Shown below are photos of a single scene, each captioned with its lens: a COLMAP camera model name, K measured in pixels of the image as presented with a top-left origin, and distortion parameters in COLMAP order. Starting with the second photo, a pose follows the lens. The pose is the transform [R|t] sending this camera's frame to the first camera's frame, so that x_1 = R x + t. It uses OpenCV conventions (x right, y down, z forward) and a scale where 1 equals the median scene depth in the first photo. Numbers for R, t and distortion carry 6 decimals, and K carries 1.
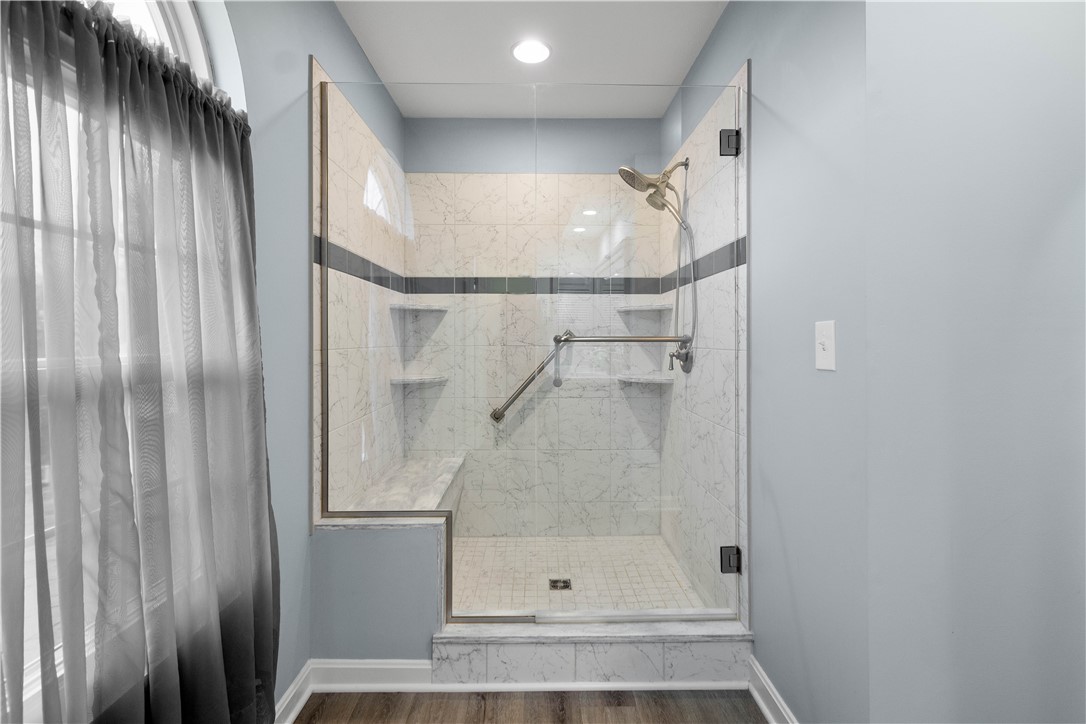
lens RADIAL K [[488.6, 0, 544.8], [0, 488.6, 336.4], [0, 0, 1]] dist [0.018491, -0.000099]
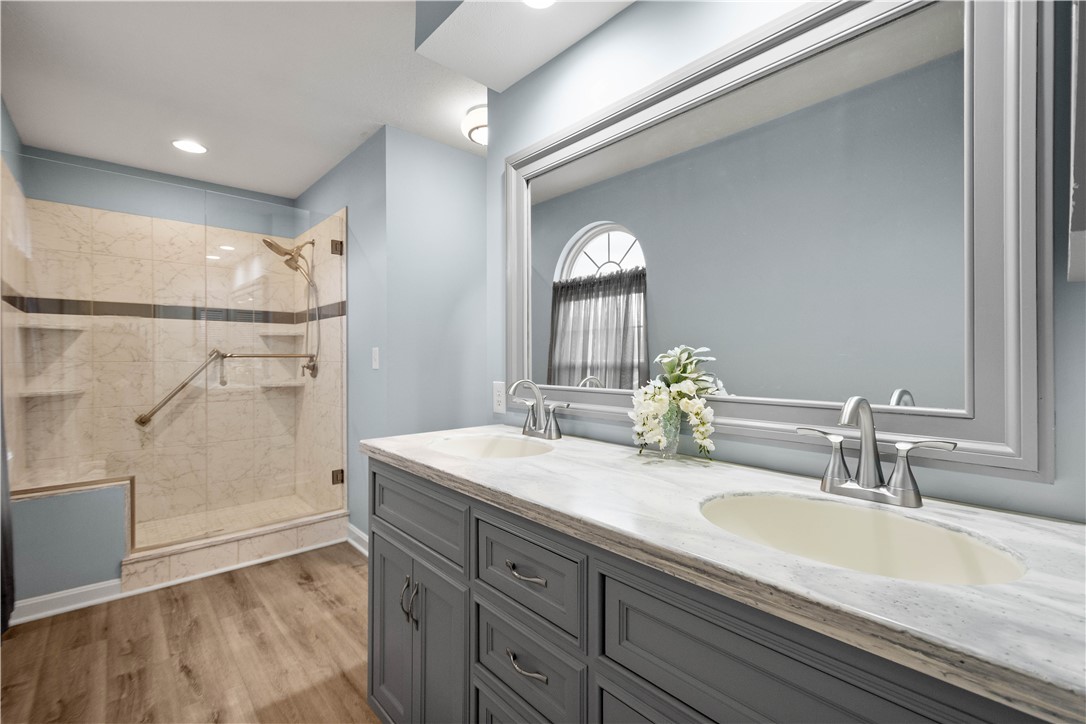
lens RADIAL K [[472.6, 0, 547.6], [0, 472.6, 361.6], [0, 0, 1]] dist [0.004070, -0.000017]
pose [[0.748218, -0.006381, 0.663422, -0.149647], [-0.003479, 0.999902, 0.013542, 0.000158], [-0.663444, -0.012440, 0.748123, -0.610466]]
